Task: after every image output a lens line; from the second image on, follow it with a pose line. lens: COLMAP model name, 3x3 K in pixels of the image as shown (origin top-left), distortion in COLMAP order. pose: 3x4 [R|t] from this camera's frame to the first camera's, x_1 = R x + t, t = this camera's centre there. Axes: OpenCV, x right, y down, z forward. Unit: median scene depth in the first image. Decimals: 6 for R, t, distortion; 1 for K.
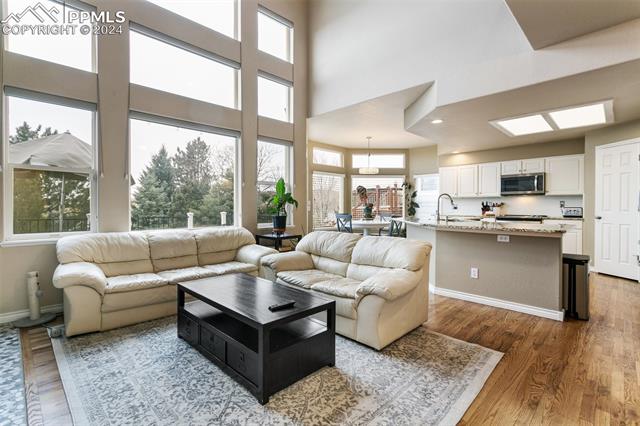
lens RADIAL K [[302.2, 0, 316.8], [0, 302.2, 207.5], [0, 0, 1]] dist [0.006713, 0.000849]
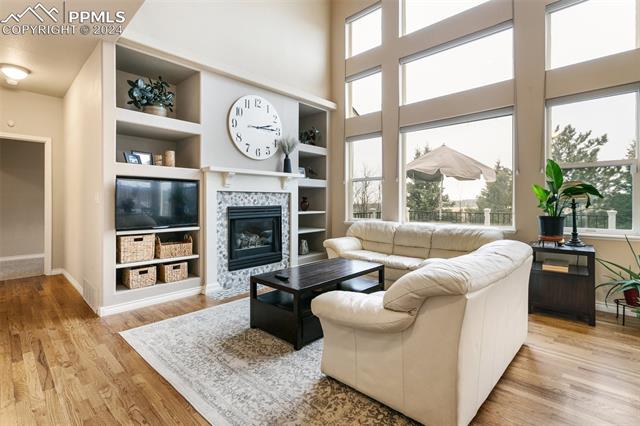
lens RADIAL K [[305.9, 0, 317.8], [0, 305.9, 203.1], [0, 0, 1]] dist [-0.001882, 0.000316]
pose [[0.026634, 0.001782, -0.999644, 0.390586], [-0.002993, 0.999994, 0.001703, -0.000816], [0.999641, 0.002946, 0.026639, 0.356478]]
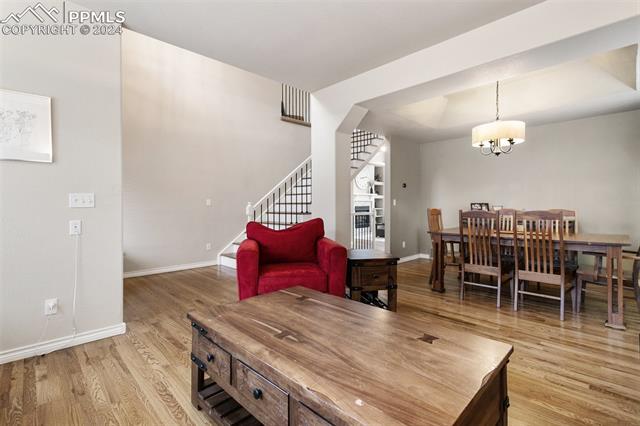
lens RADIAL K [[302.2, 0, 316.8], [0, 302.2, 207.5], [0, 0, 1]] dist [0.006713, 0.000849]
pose [[-0.011234, 0.011138, -0.999875, 1.652232], [-0.001918, 0.999936, 0.011160, -0.003150], [0.999935, 0.002043, -0.011212, -0.046224]]
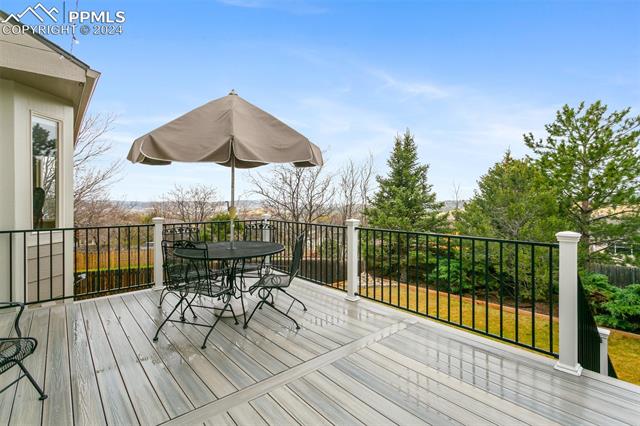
lens RADIAL K [[305.9, 0, 317.8], [0, 305.9, 203.1], [0, 0, 1]] dist [-0.001882, 0.000316]
pose [[-0.075613, 0.002316, -0.997135, -0.160304], [-0.000117, 0.999997, 0.002331, -0.014964], [0.997137, 0.000293, -0.075613, 1.044375]]
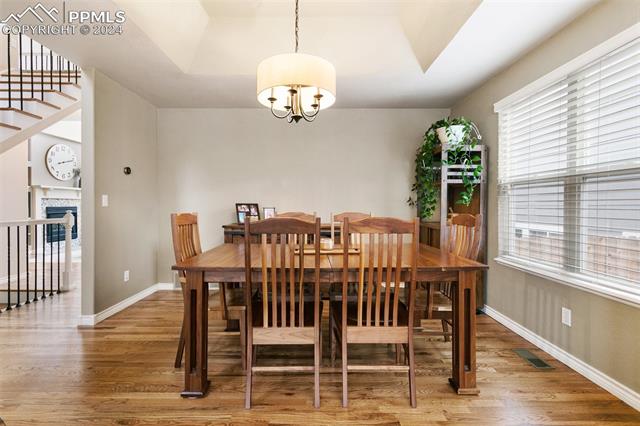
lens RADIAL K [[302.2, 0, 316.8], [0, 302.2, 207.5], [0, 0, 1]] dist [0.006713, 0.000849]
pose [[0.712674, 0.008611, -0.701443, 1.306022], [-0.008375, 0.999958, 0.003766, -0.002266], [0.701446, 0.003191, 0.712716, 0.073458]]
